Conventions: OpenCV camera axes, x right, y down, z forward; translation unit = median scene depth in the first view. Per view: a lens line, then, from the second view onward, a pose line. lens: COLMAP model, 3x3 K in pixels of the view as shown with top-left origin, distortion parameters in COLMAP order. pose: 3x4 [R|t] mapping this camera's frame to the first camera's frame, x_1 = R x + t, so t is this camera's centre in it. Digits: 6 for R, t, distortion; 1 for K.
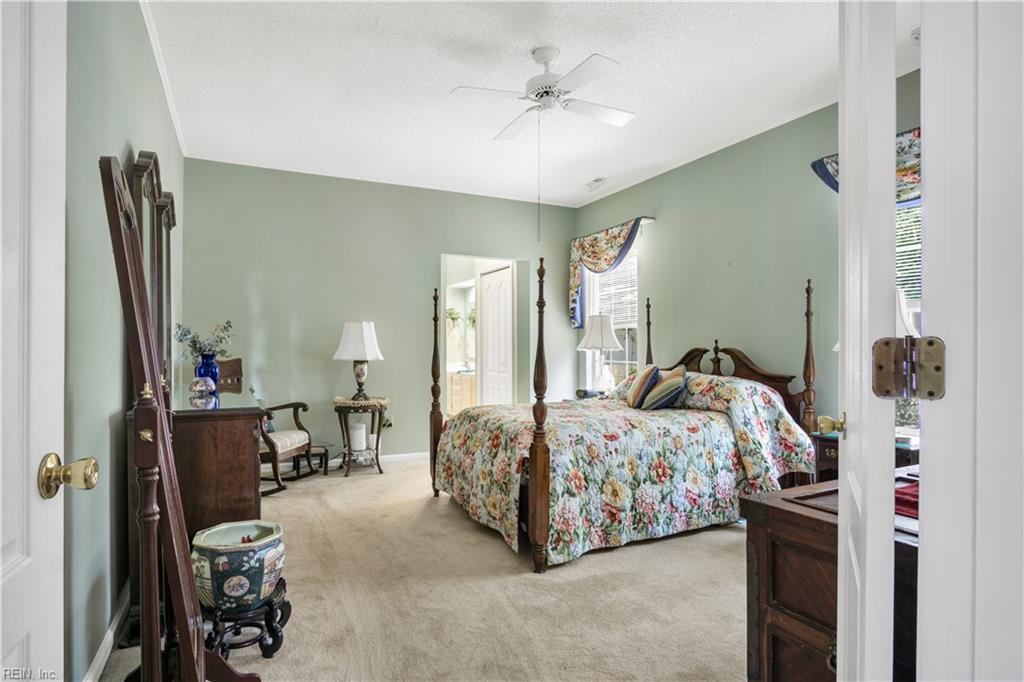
lens RADIAL K [[552.1, 0, 513.5], [0, 552.1, 345.8], [0, 0, 1]] dist [-0.018962, 0.001302]
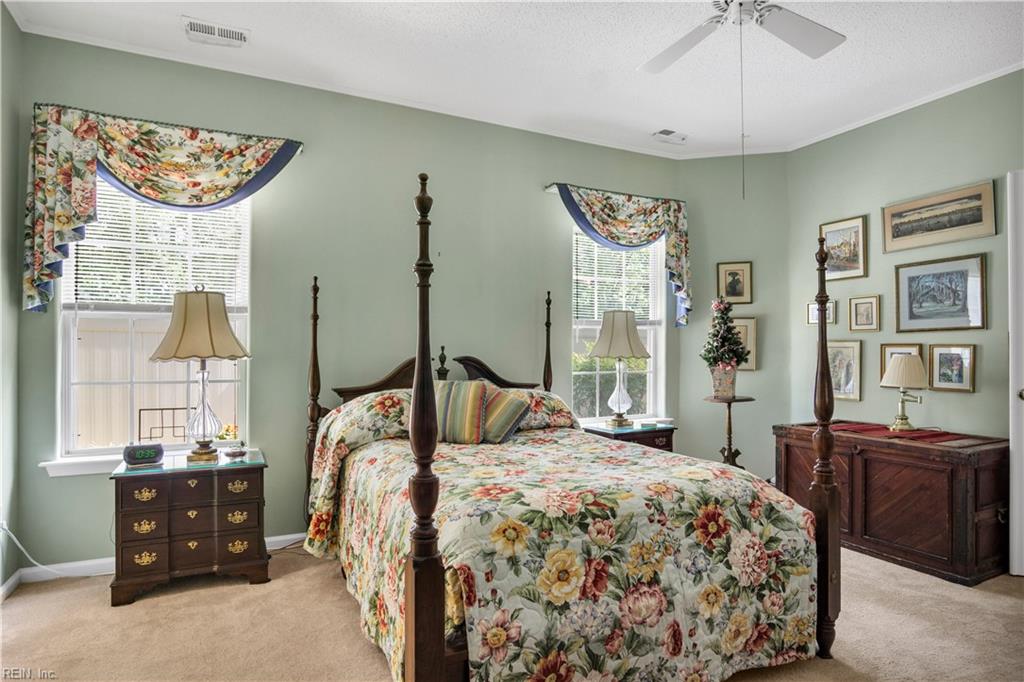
lens RADIAL K [[552.1, 0, 512.5], [0, 552.1, 347.8], [0, 0, 1]] dist [-0.018962, 0.001302]
pose [[-0.002464, 0.010319, 0.999944, -0.454842], [-0.003685, 0.999940, -0.010328, -0.000410], [-0.999990, -0.003711, -0.002426, 0.927916]]
